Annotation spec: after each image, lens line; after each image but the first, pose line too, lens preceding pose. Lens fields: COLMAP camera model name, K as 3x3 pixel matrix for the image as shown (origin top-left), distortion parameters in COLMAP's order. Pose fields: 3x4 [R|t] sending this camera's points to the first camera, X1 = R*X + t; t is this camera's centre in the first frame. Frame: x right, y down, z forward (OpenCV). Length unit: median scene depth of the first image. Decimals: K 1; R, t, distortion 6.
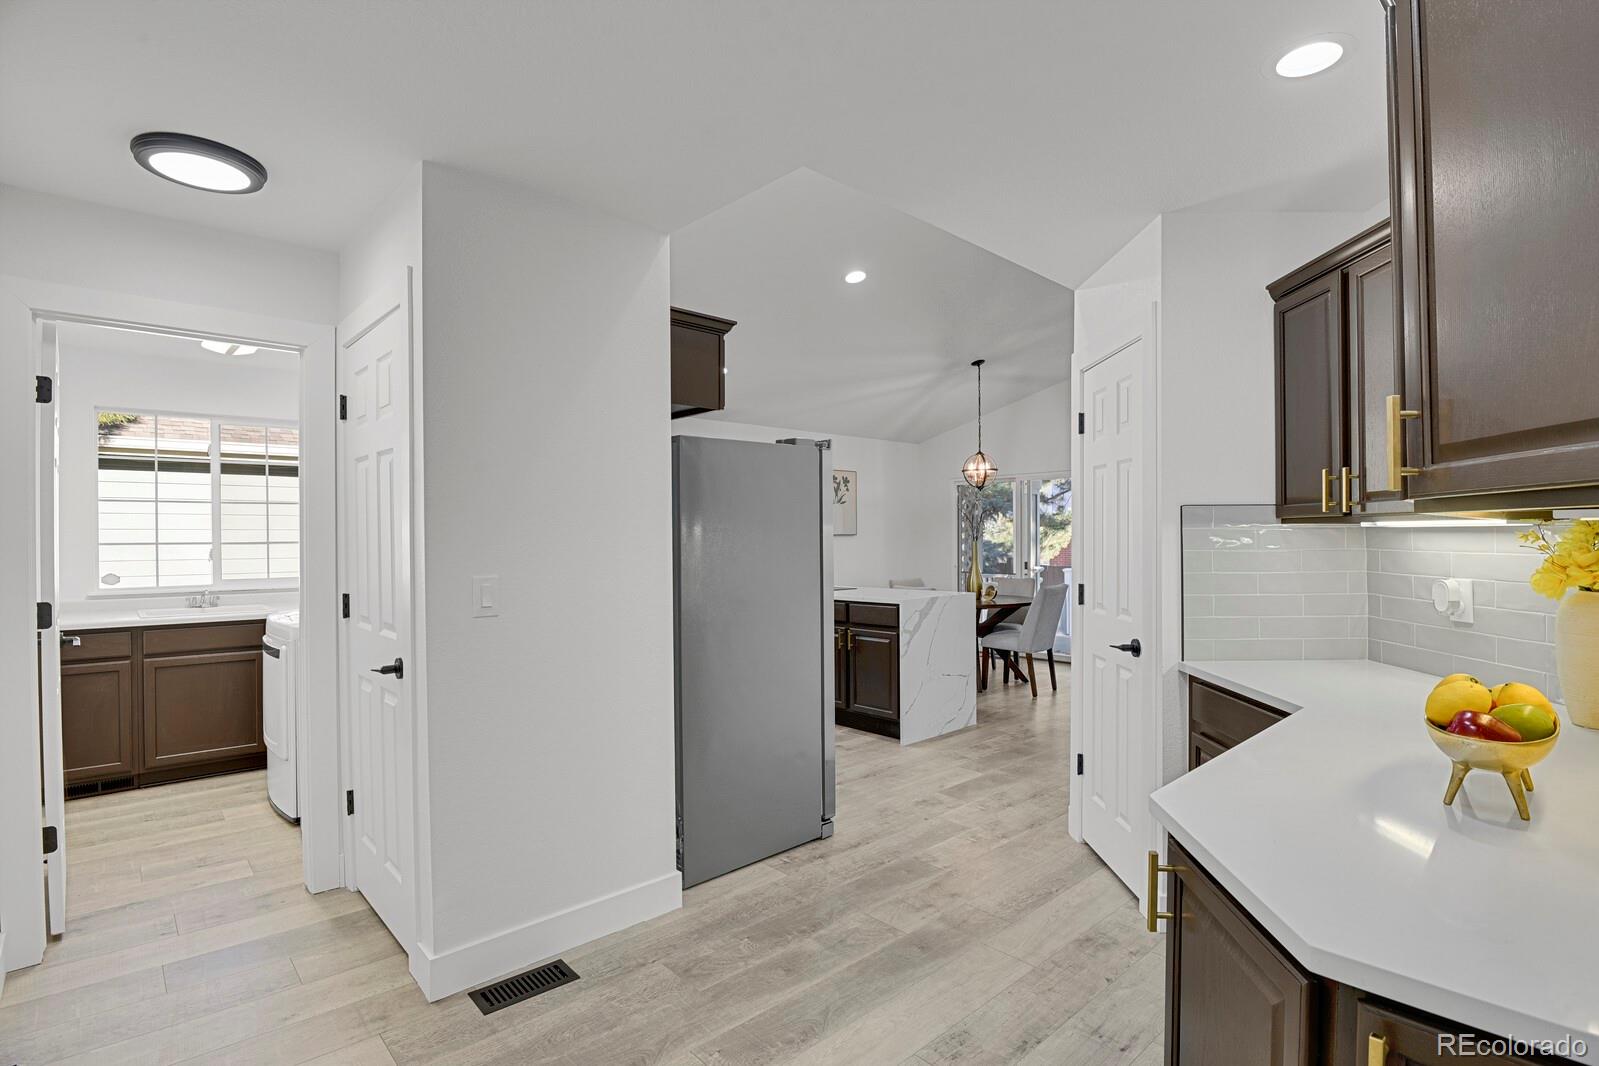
lens RADIAL K [[781.4, 0, 804.7], [0, 781.4, 535.4], [0, 0, 1]] dist [-0.024570, -0.003472]
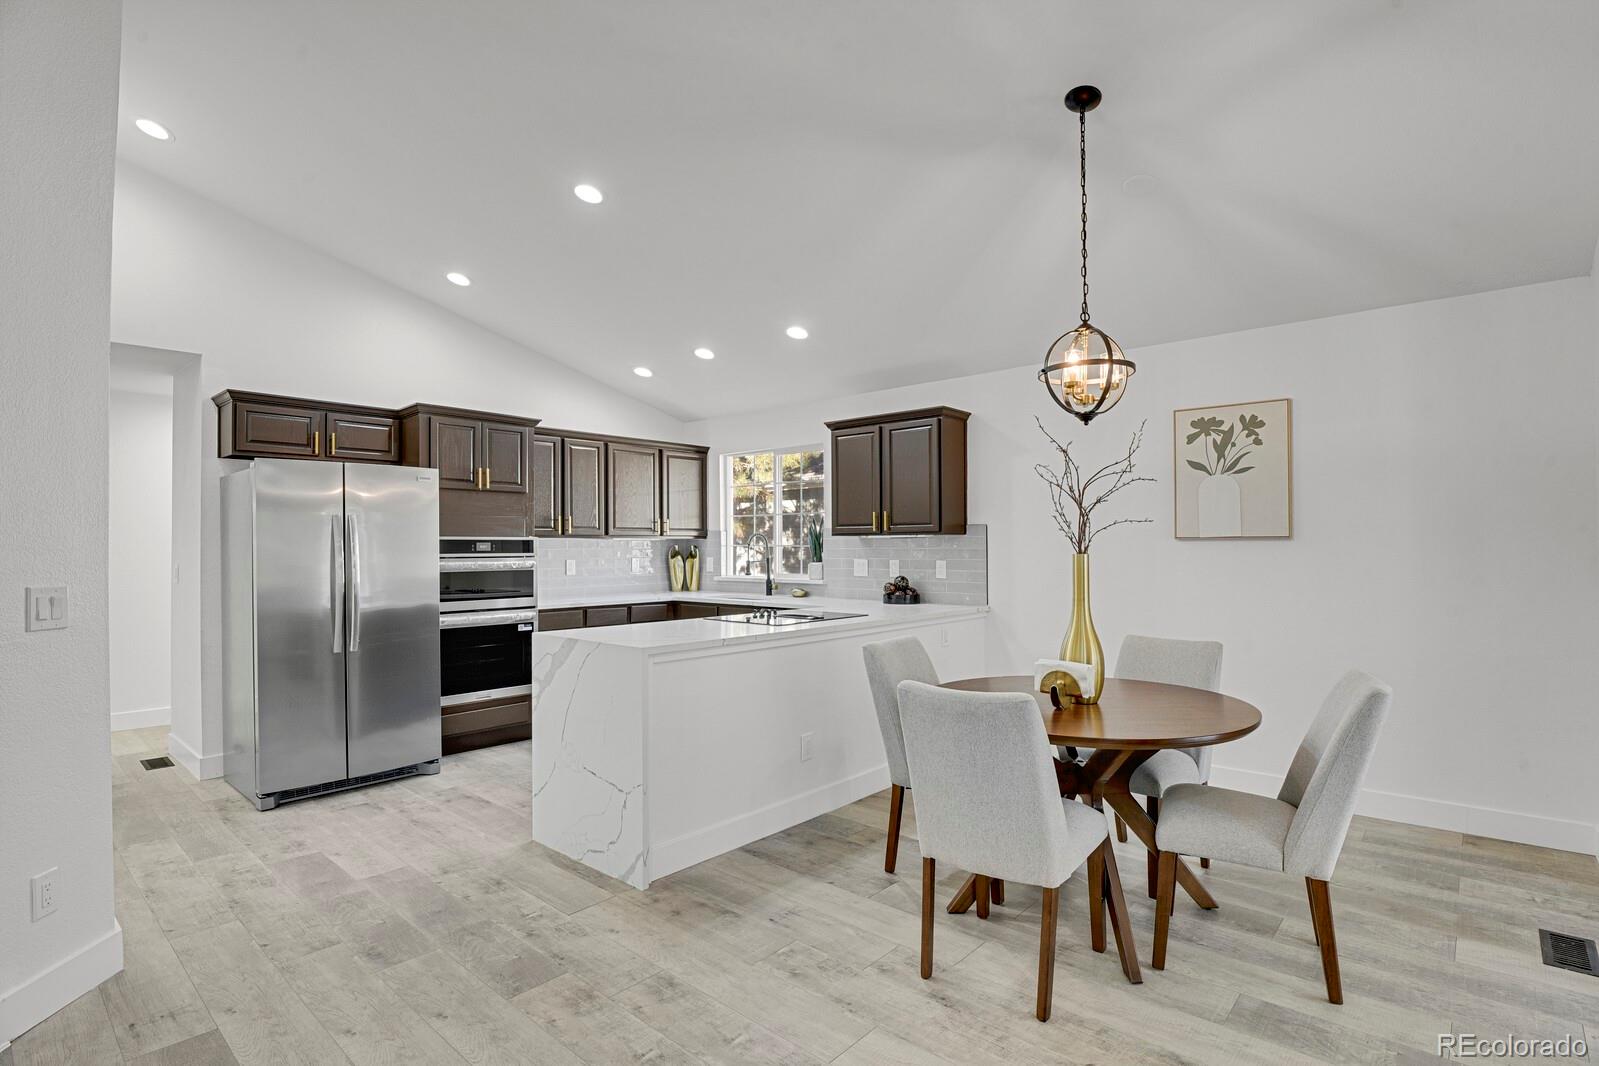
lens RADIAL K [[781.4, 0, 804.5], [0, 781.4, 537.4], [0, 0, 1]] dist [-0.024570, -0.003472]
pose [[0.094680, -0.004071, -0.995499, 0.678523], [0.004532, 0.999983, -0.003658, -0.000442], [0.995497, -0.004165, 0.094697, 0.938452]]
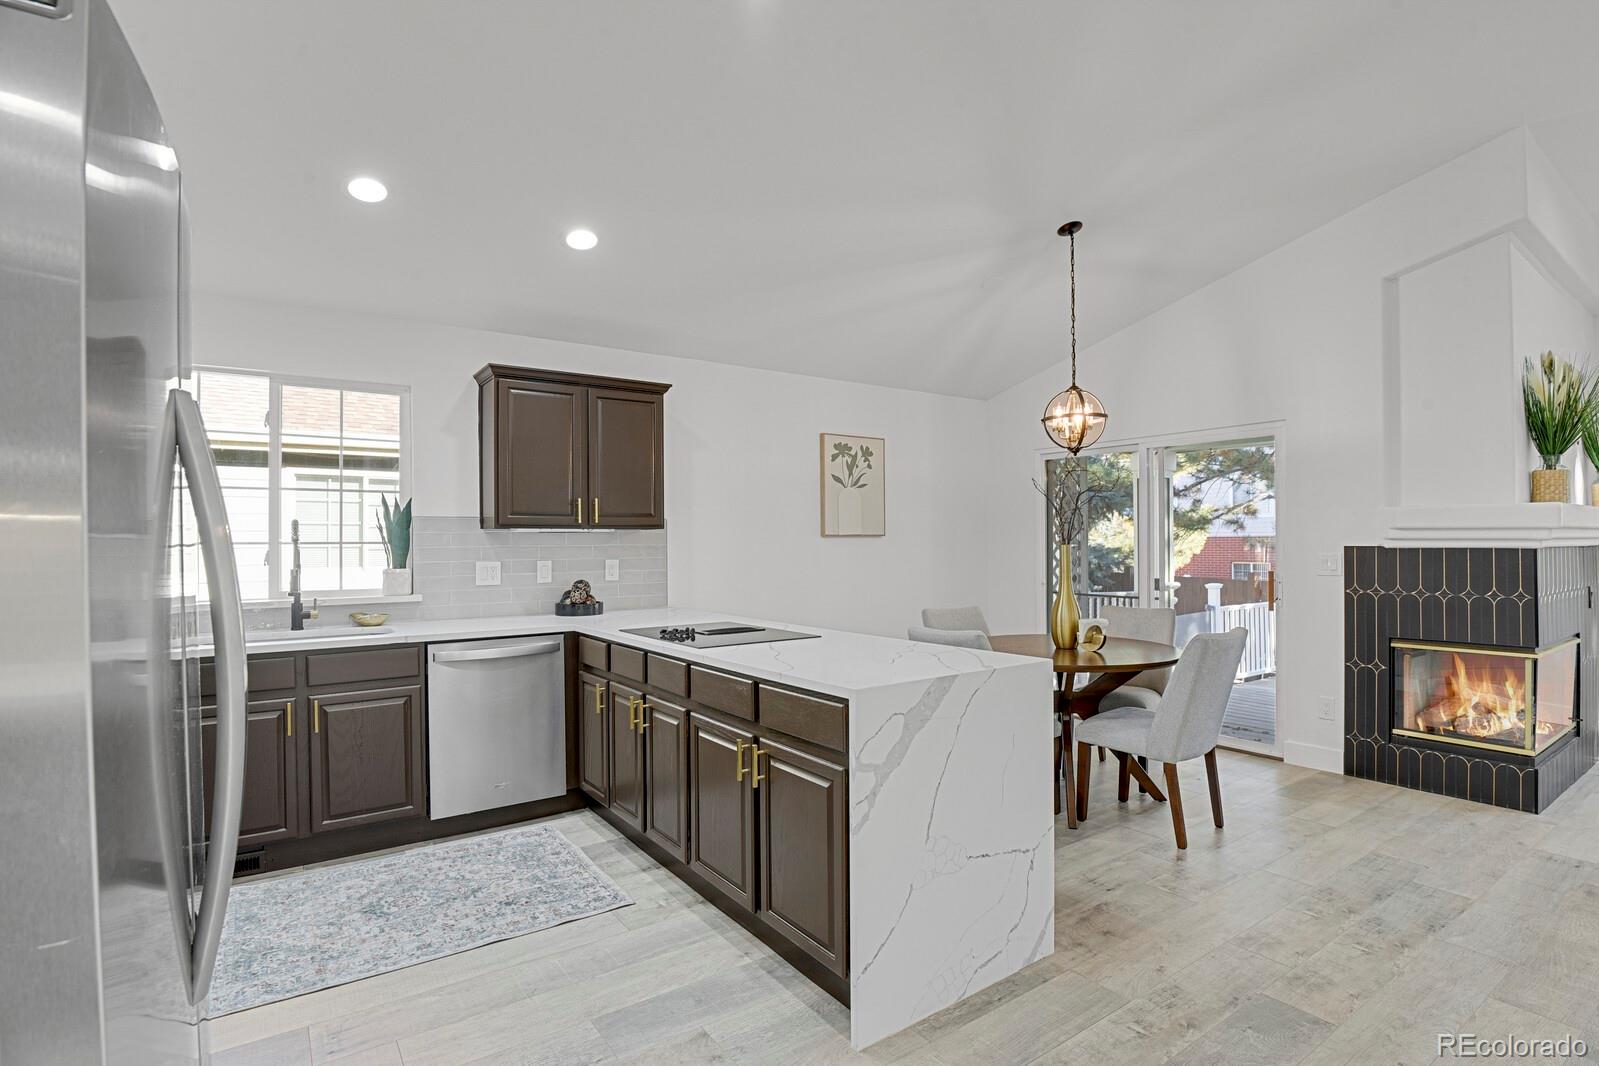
lens RADIAL K [[781.4, 0, 801.5], [0, 781.4, 535.8], [0, 0, 1]] dist [-0.024570, -0.003472]
pose [[0.990280, -0.001588, -0.139076, 0.122701], [0.000855, 0.999985, -0.005329, 0.004144], [0.139083, 0.005158, 0.990267, 0.475420]]
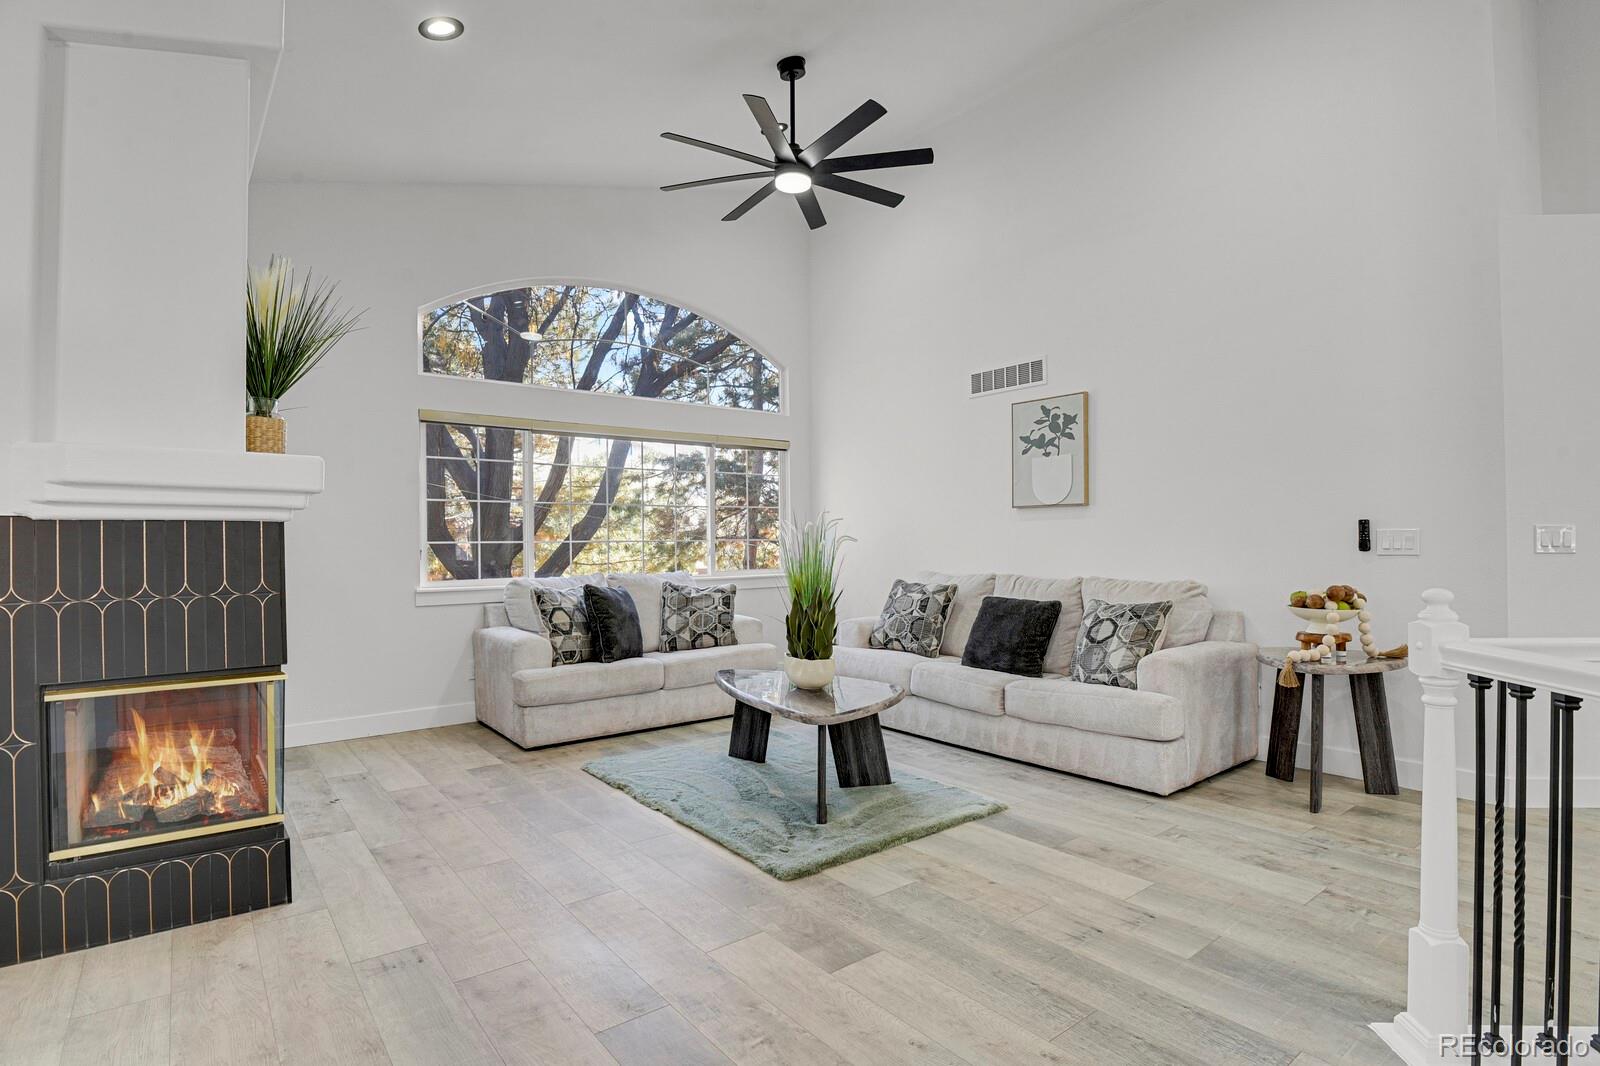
lens RADIAL K [[781.9, 0, 805.2], [0, 781.9, 541.4], [0, 0, 1]] dist [-0.024570, -0.003472]
pose [[0.080363, 0.008930, 0.996726, 0.209301], [0.005489, 0.999941, -0.009401, 0.027019], [-0.996751, 0.006227, 0.080309, 0.817174]]
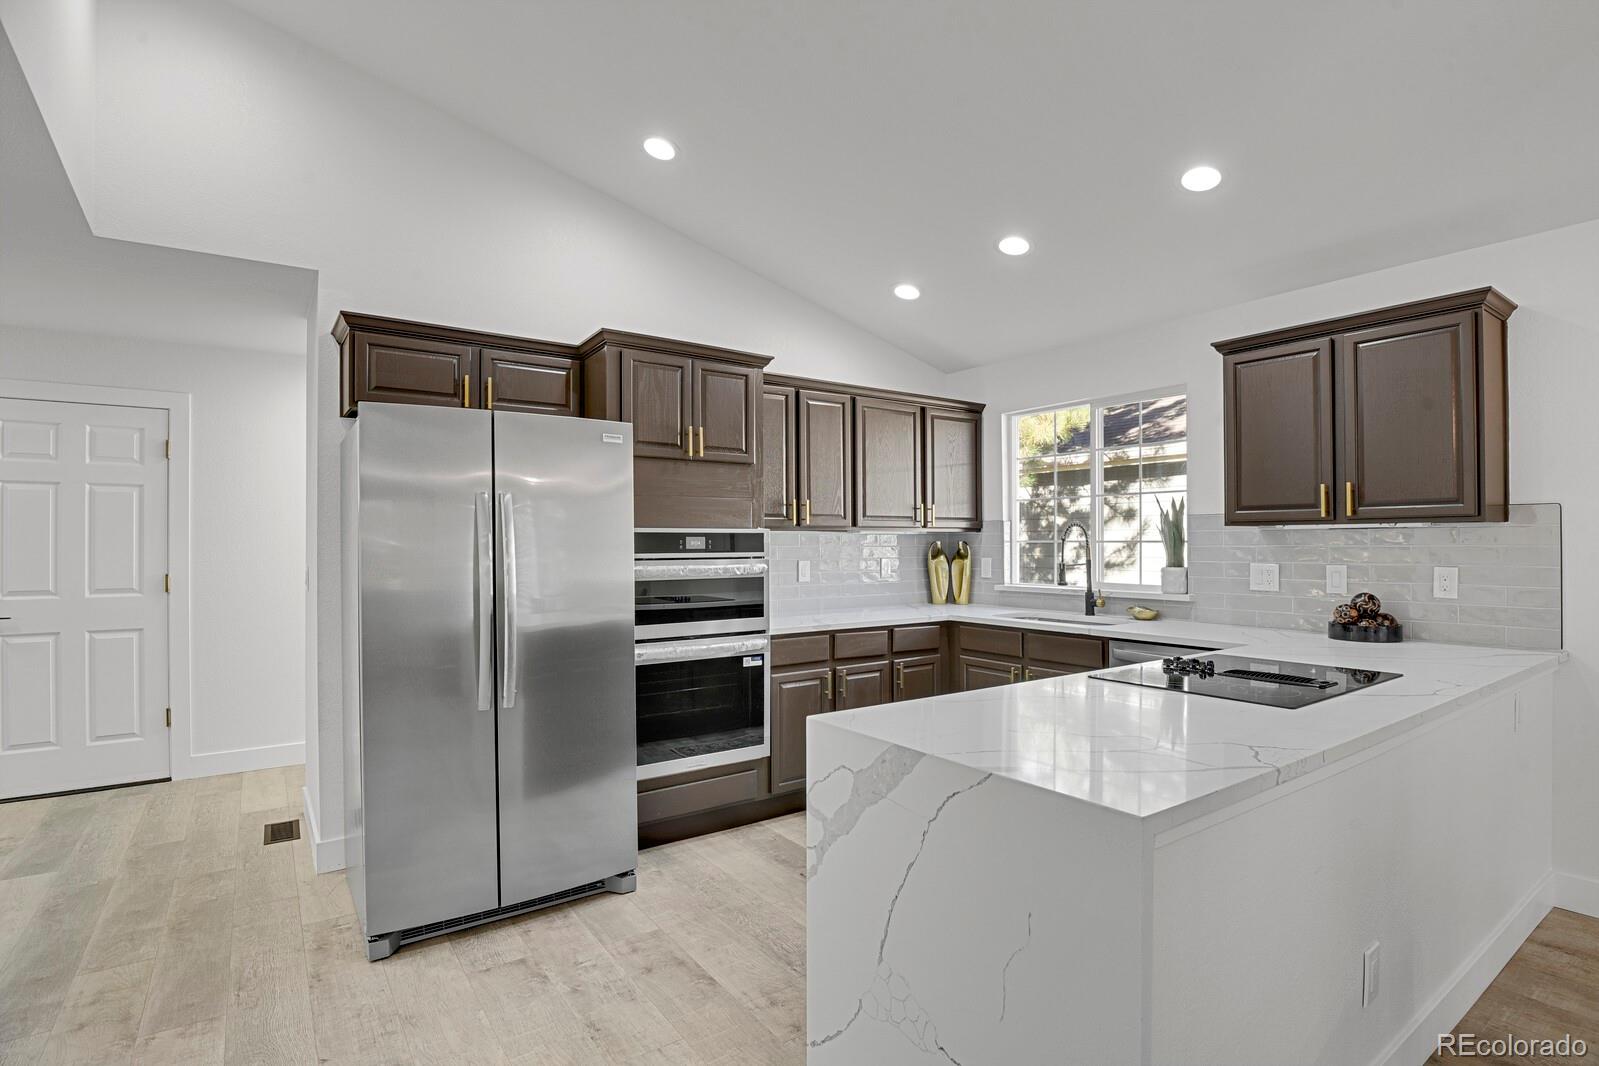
lens RADIAL K [[781.4, 0, 804.4], [0, 781.4, 538.2], [0, 0, 1]] dist [-0.024570, -0.003472]
pose [[-0.133876, 0.002349, -0.990995, 0.377380], [0.005437, 0.999984, 0.001636, 0.001010], [0.990983, -0.005169, -0.133887, 0.832875]]
